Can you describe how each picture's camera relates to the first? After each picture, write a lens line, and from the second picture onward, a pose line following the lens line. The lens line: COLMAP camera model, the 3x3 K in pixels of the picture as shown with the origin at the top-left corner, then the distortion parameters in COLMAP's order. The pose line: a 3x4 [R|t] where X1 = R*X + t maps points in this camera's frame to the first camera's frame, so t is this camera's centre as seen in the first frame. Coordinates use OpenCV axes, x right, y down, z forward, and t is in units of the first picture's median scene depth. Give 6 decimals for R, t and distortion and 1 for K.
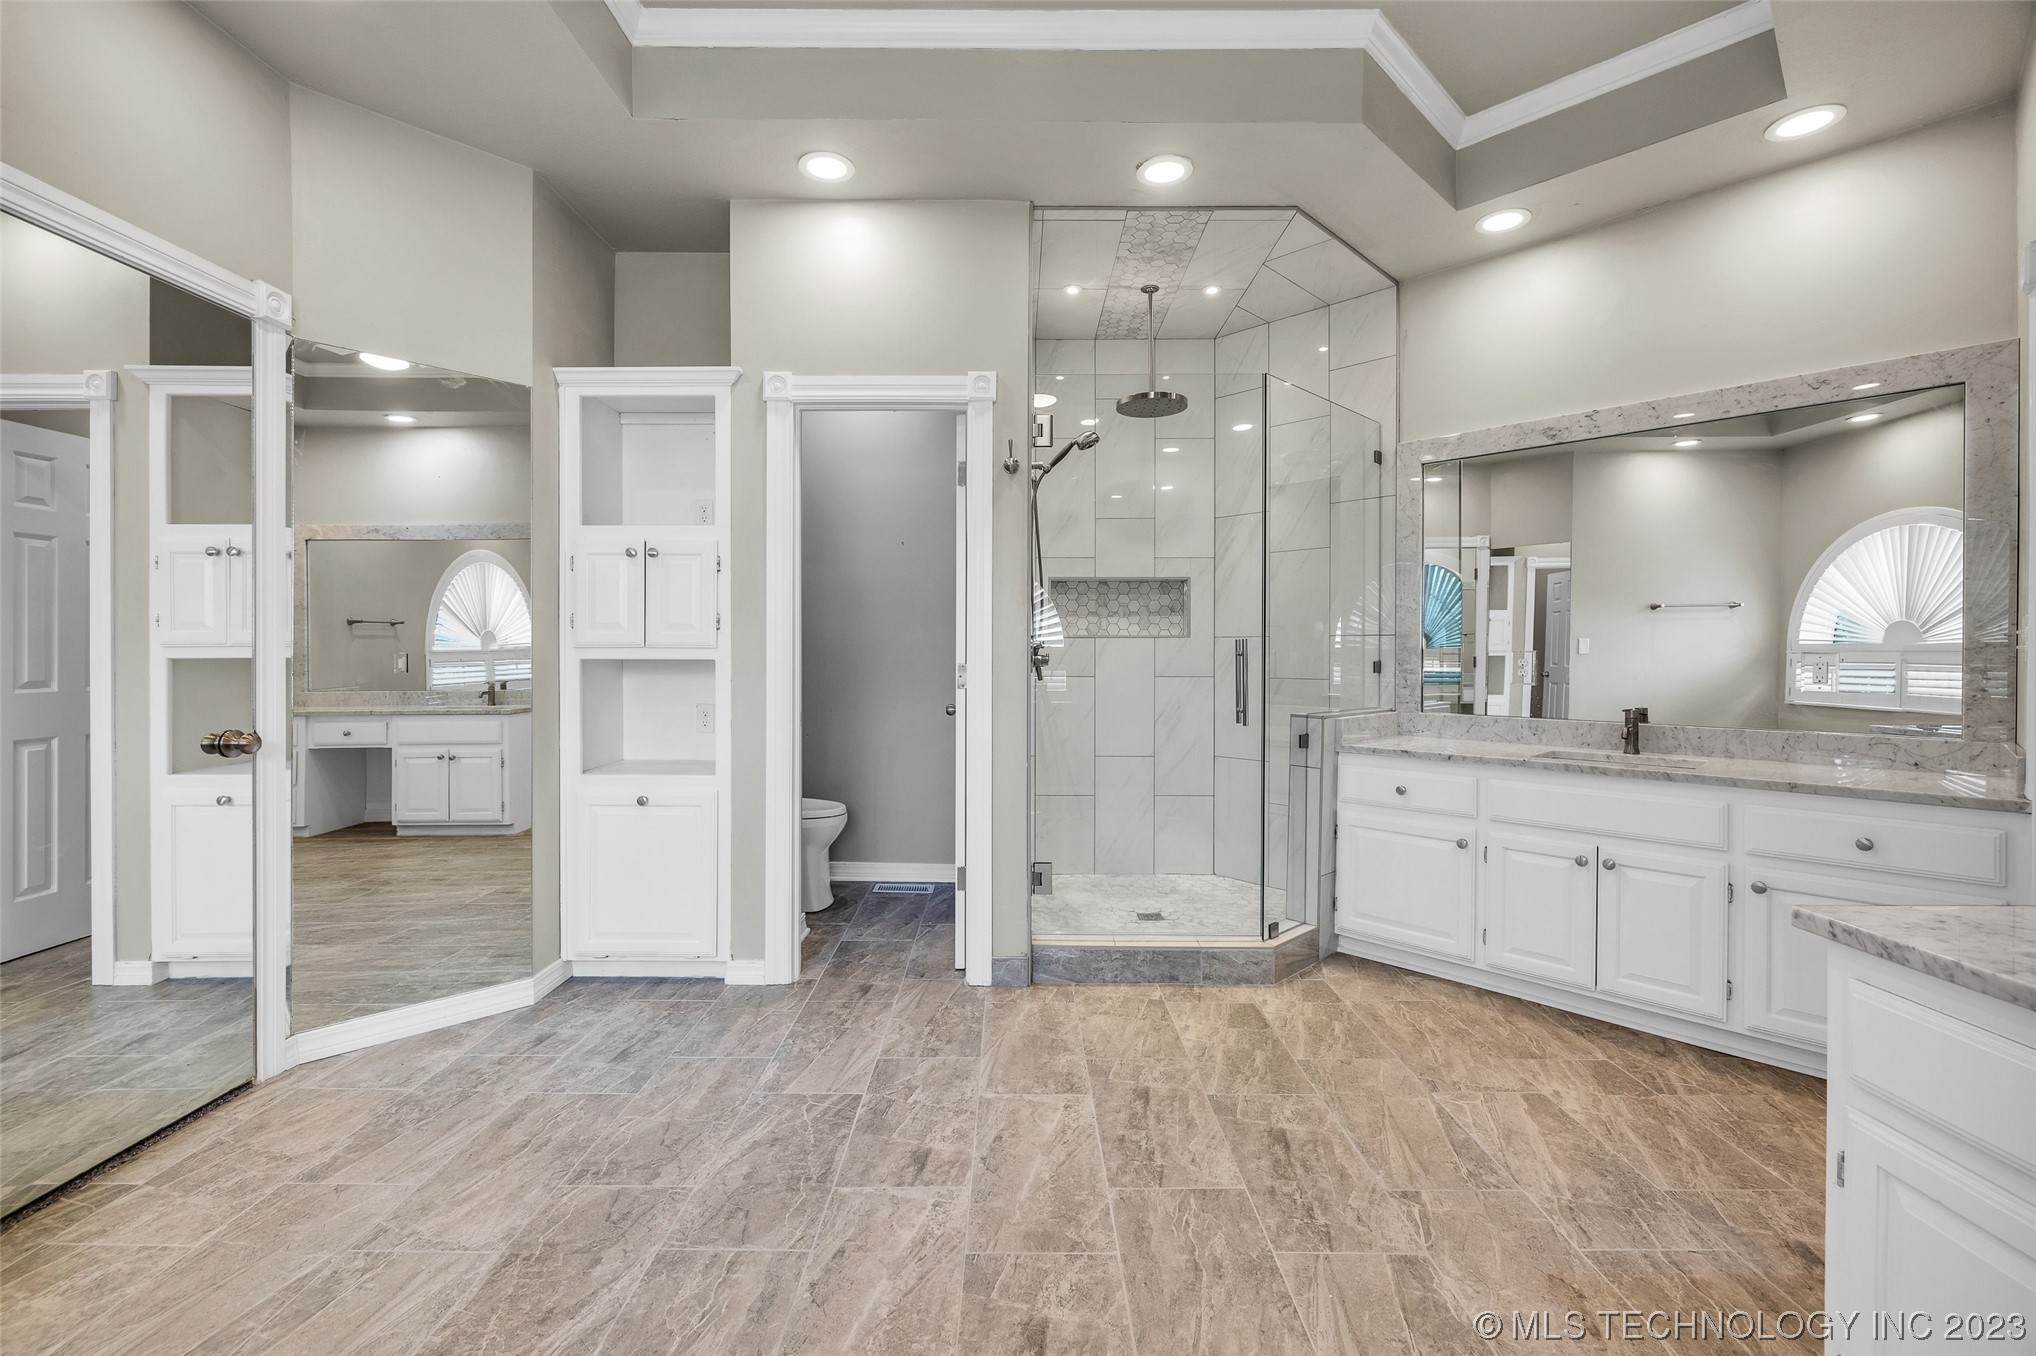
lens RADIAL K [[867.2, 0, 1017.1], [0, 867.2, 657.4], [0, 0, 1]] dist [0.003940, 0.000109]
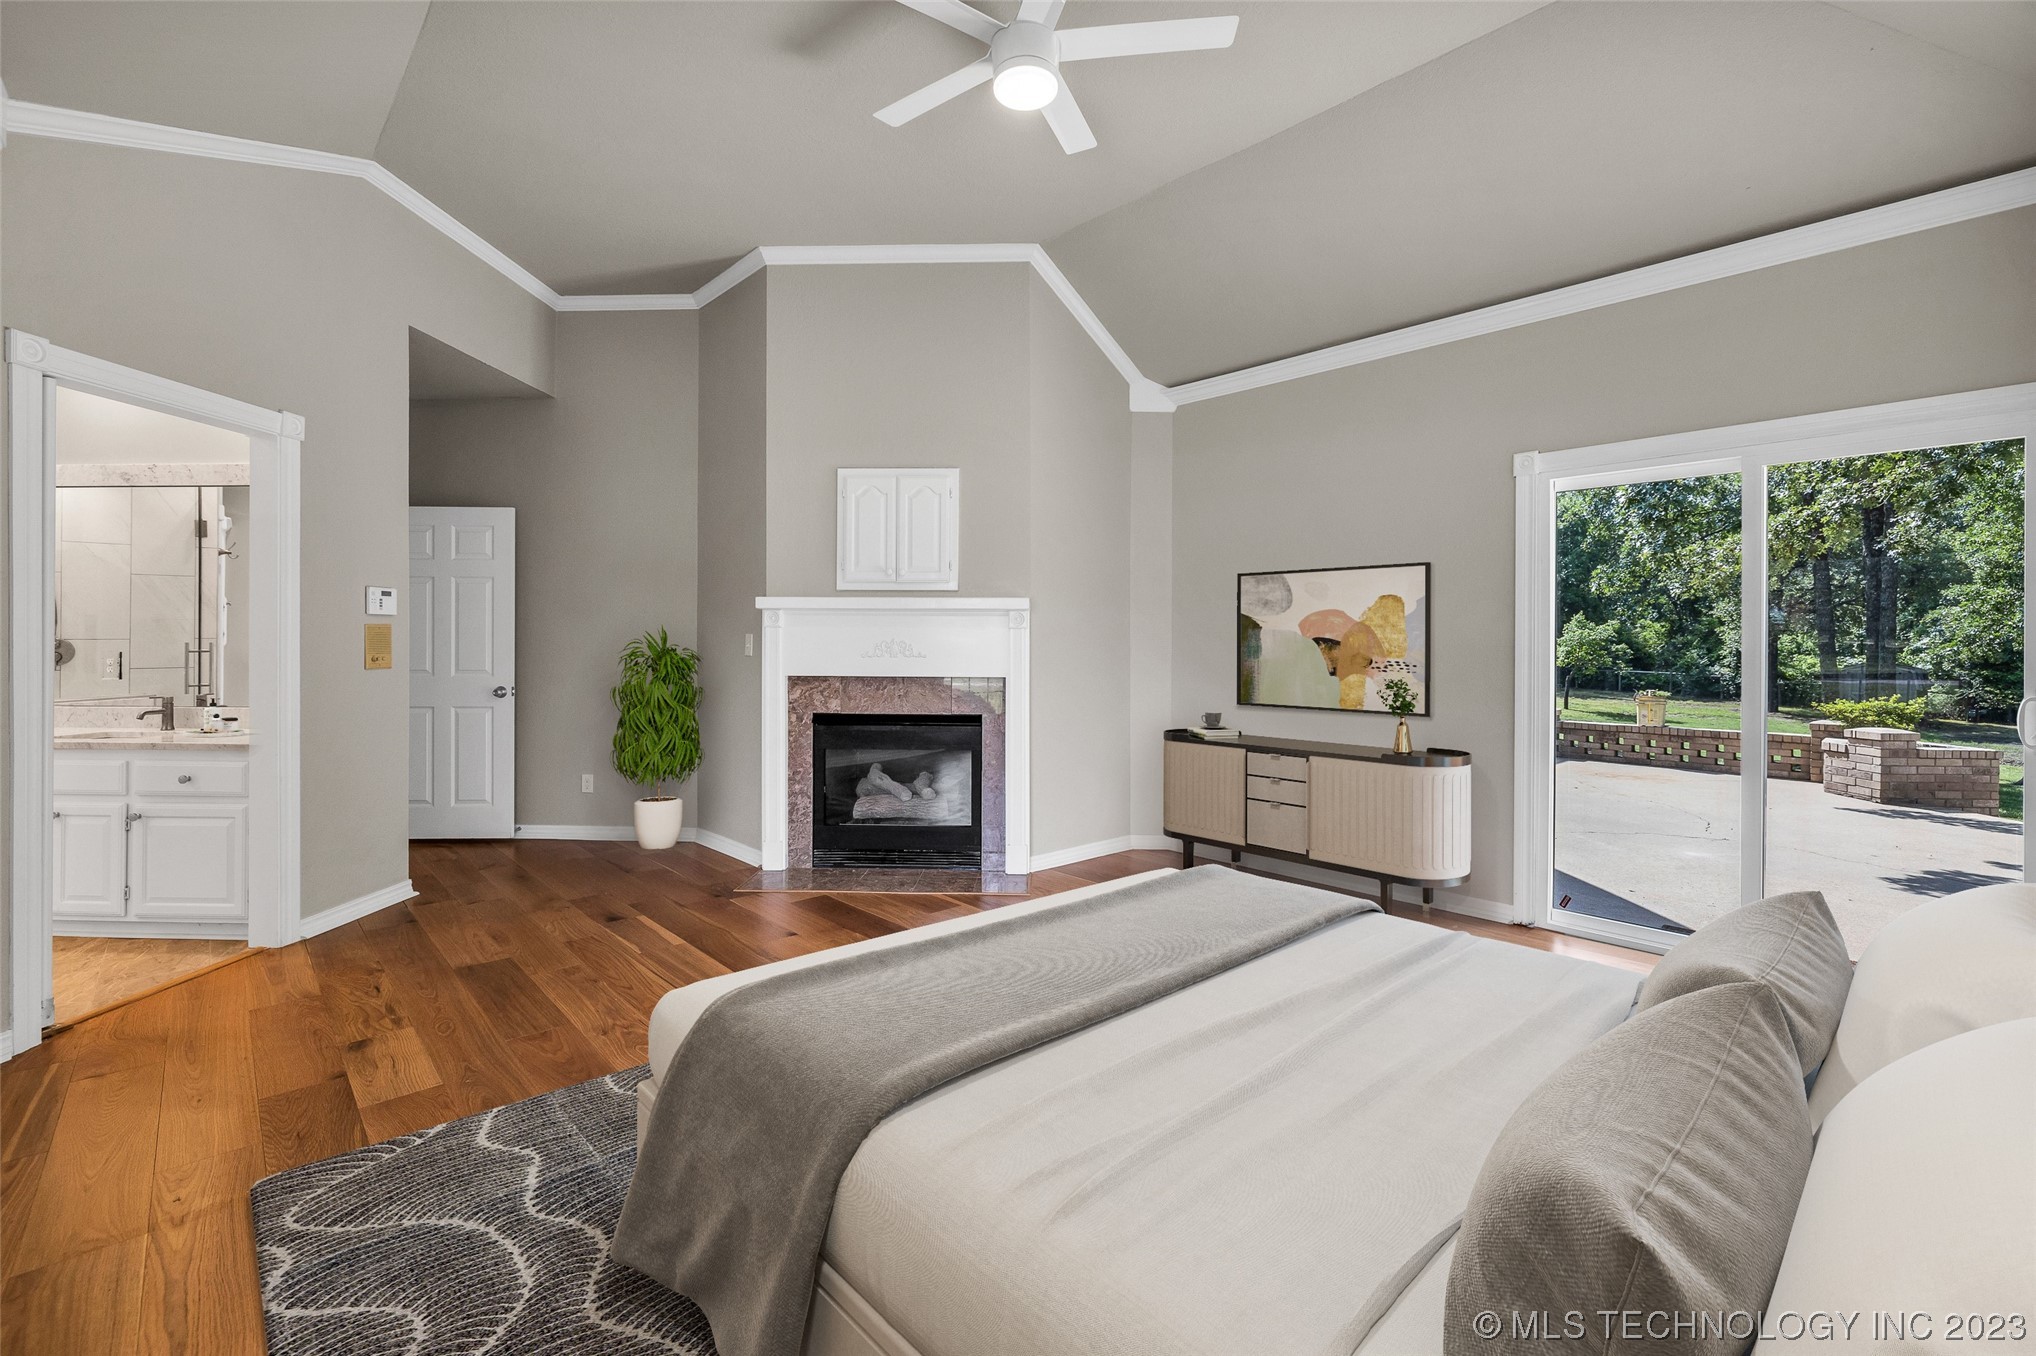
lens RADIAL K [[867.2, 0, 1017.8], [0, 867.2, 656.4], [0, 0, 1]] dist [0.003940, 0.000109]
pose [[0.733843, -0.006328, 0.679290, 0.743656], [0.004867, 0.999980, 0.004057, -0.001021], [-0.679302, 0.000329, 0.733859, -0.826136]]
